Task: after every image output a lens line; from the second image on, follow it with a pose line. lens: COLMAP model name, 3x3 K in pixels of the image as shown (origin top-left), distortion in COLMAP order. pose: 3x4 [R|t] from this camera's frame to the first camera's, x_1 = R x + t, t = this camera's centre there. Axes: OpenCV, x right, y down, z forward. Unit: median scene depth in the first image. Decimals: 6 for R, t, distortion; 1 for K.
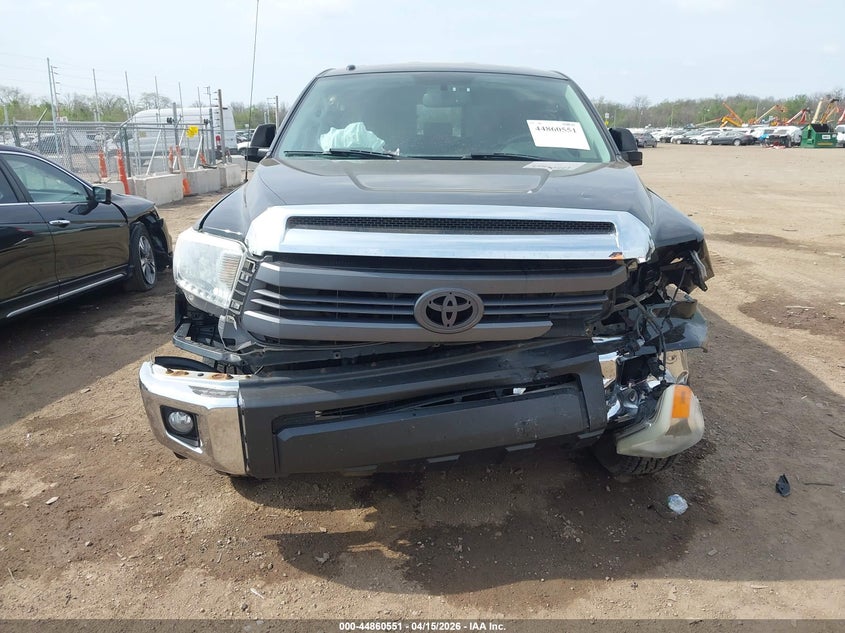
lens RADIAL K [[668.5, 0, 423.0], [0, 668.5, 314.5], [0, 0, 1]] dist [-0.002721, 0.012738]
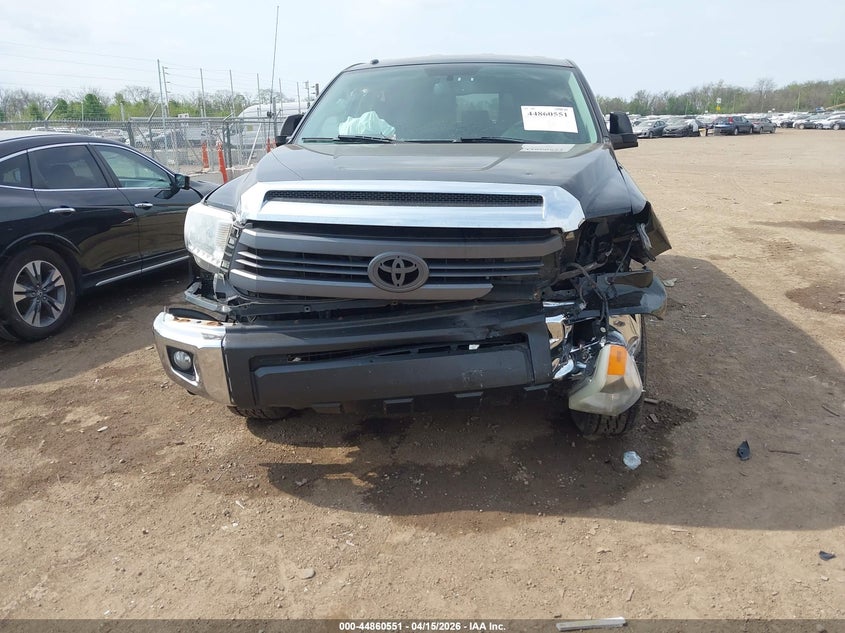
lens RADIAL K [[658.3, 0, 425.0], [0, 658.3, 316.9], [0, 0, 1]] dist [0.026968, -0.028579]
pose [[0.989222, 0.024772, -0.144310, 0.220682], [-0.021925, 0.999533, 0.021289, 0.040967], [0.144769, -0.017896, 0.989304, -0.113927]]
